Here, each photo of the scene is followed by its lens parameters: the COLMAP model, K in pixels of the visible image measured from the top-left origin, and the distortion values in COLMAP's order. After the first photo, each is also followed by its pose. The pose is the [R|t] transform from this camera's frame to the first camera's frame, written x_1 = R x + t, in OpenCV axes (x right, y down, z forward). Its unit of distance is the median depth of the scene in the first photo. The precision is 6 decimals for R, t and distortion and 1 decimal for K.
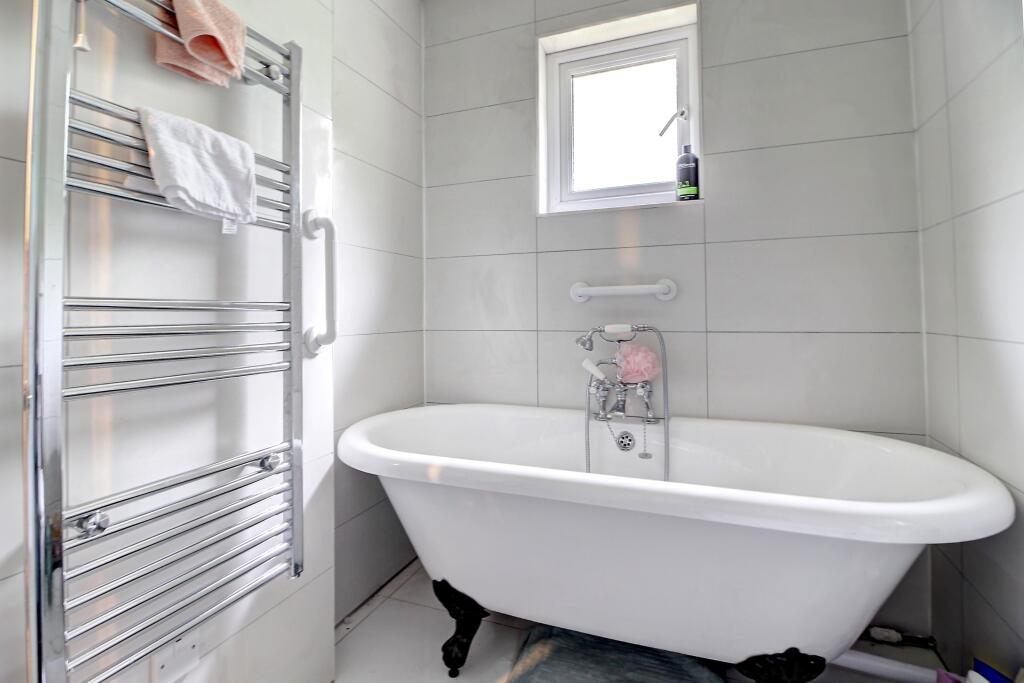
lens RADIAL K [[501.7, 0, 512.8], [0, 501.7, 301.6], [0, 0, 1]] dist [0.000411, 0.000053]
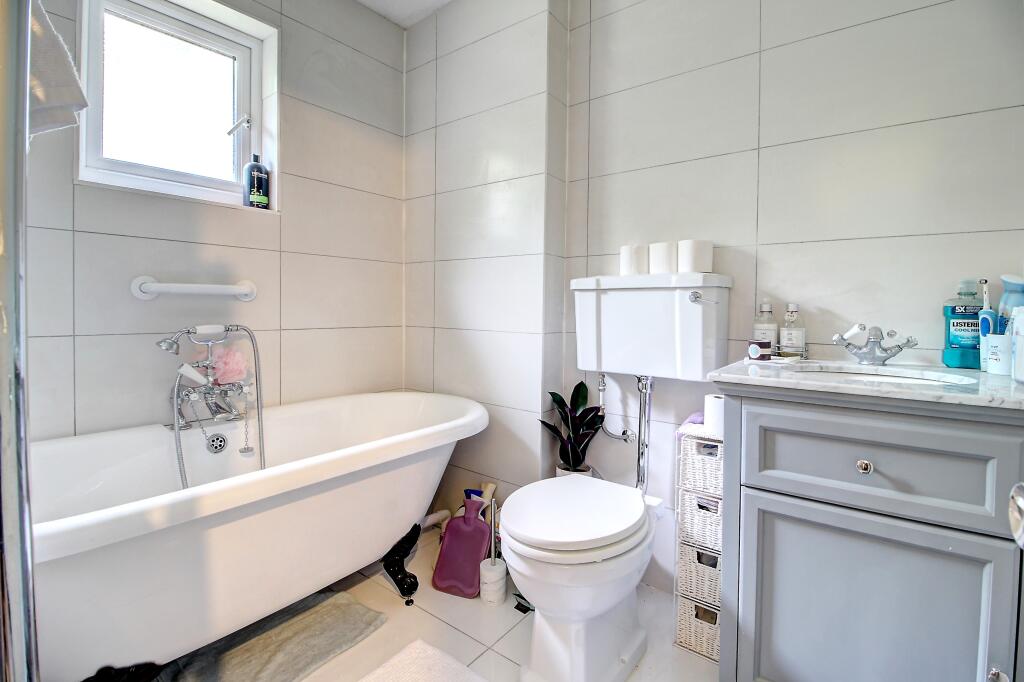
lens RADIAL K [[491.0, 0, 512.3], [0, 491.0, 317.2], [0, 0, 1]] dist [-0.001530, -0.000177]
pose [[0.298270, -0.007818, 0.954450, -0.511122], [-0.039910, 0.998990, 0.020655, -0.011790], [-0.953647, -0.044252, 0.297657, 0.167038]]
